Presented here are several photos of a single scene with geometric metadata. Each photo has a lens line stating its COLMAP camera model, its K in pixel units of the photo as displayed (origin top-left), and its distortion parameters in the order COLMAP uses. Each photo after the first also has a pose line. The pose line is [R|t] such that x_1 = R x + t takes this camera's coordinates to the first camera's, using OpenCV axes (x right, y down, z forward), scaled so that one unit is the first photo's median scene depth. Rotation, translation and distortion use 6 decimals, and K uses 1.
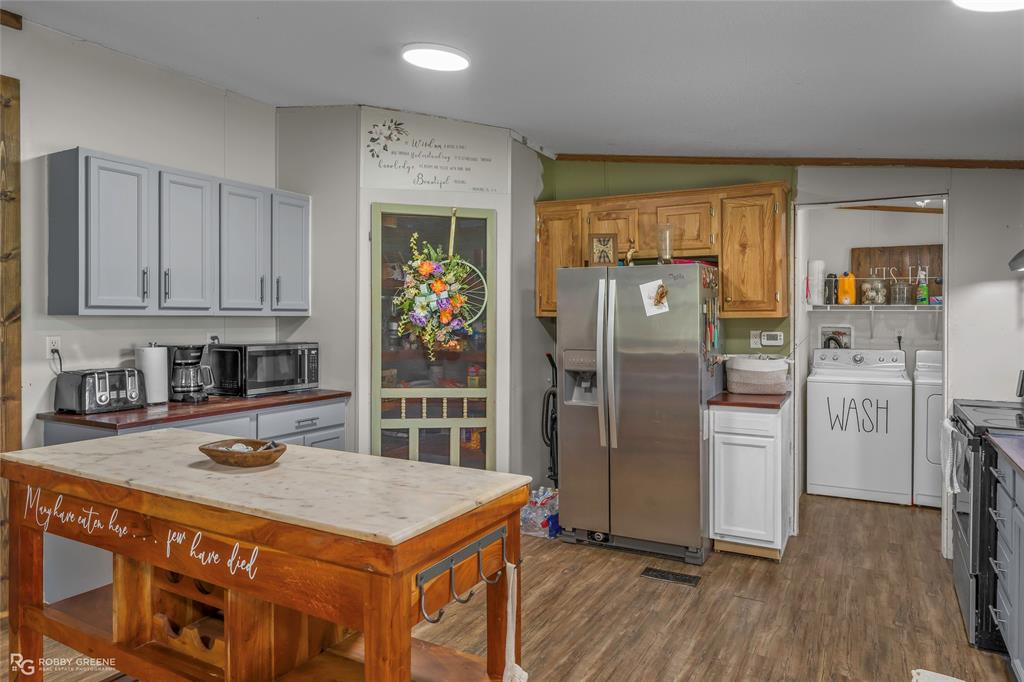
lens RADIAL K [[643.0, 0, 509.9], [0, 643.0, 314.2], [0, 0, 1]] dist [-0.003656, -0.004062]
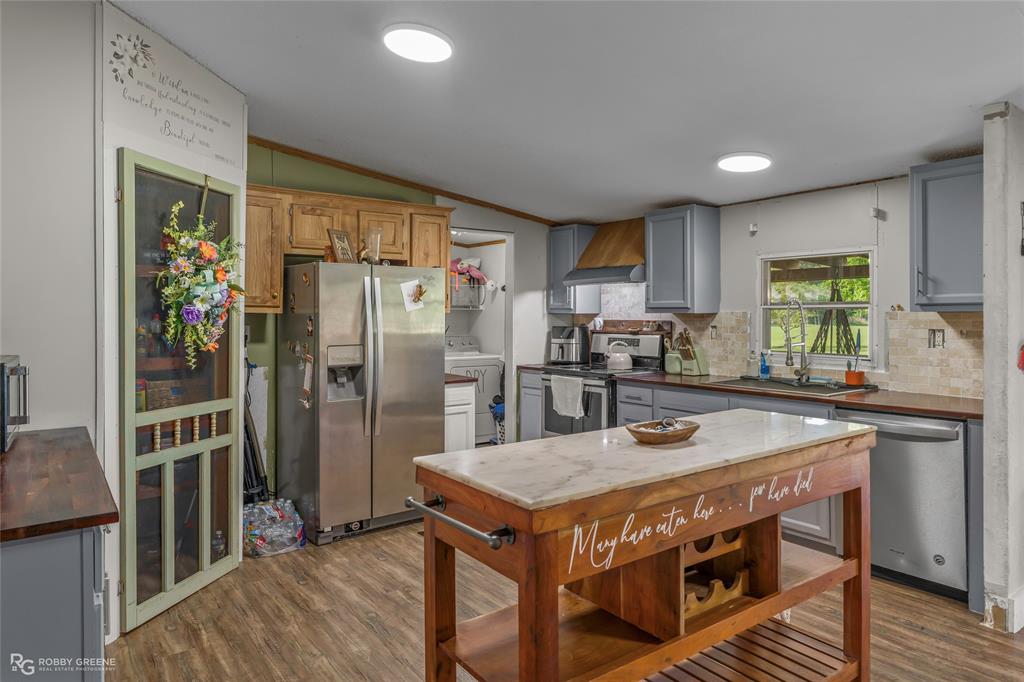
lens RADIAL K [[643.0, 0, 503.0], [0, 643.0, 315.1], [0, 0, 1]] dist [-0.003656, -0.004062]
pose [[0.428127, -0.003182, 0.903713, -0.570209], [-0.000329, 0.999993, 0.003676, 0.003671], [-0.903719, -0.001871, 0.428123, 0.287180]]
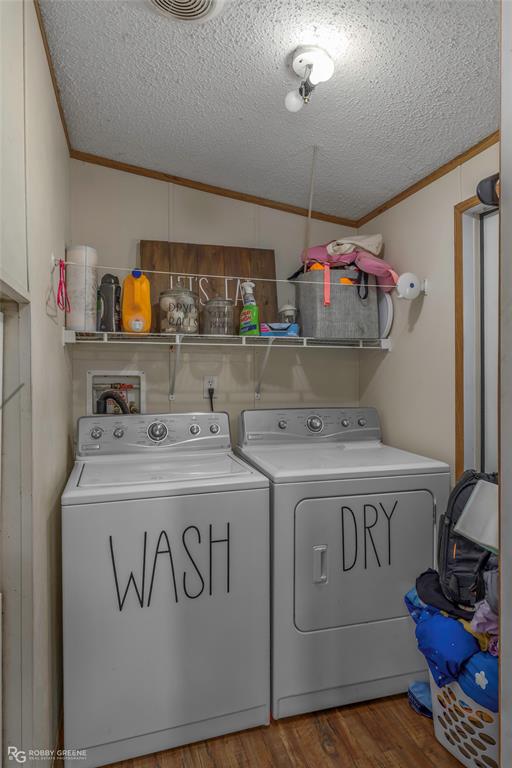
lens RADIAL K [[459.9, 0, 255.1], [0, 459.9, 379.6], [0, 0, 1]] dist [-0.002271, -0.000529]
pose [[0.697881, -0.010432, 0.716138, 0.363668], [0.007822, 0.999945, 0.006943, 0.026138], [-0.716171, 0.000756, 0.697925, 0.757134]]
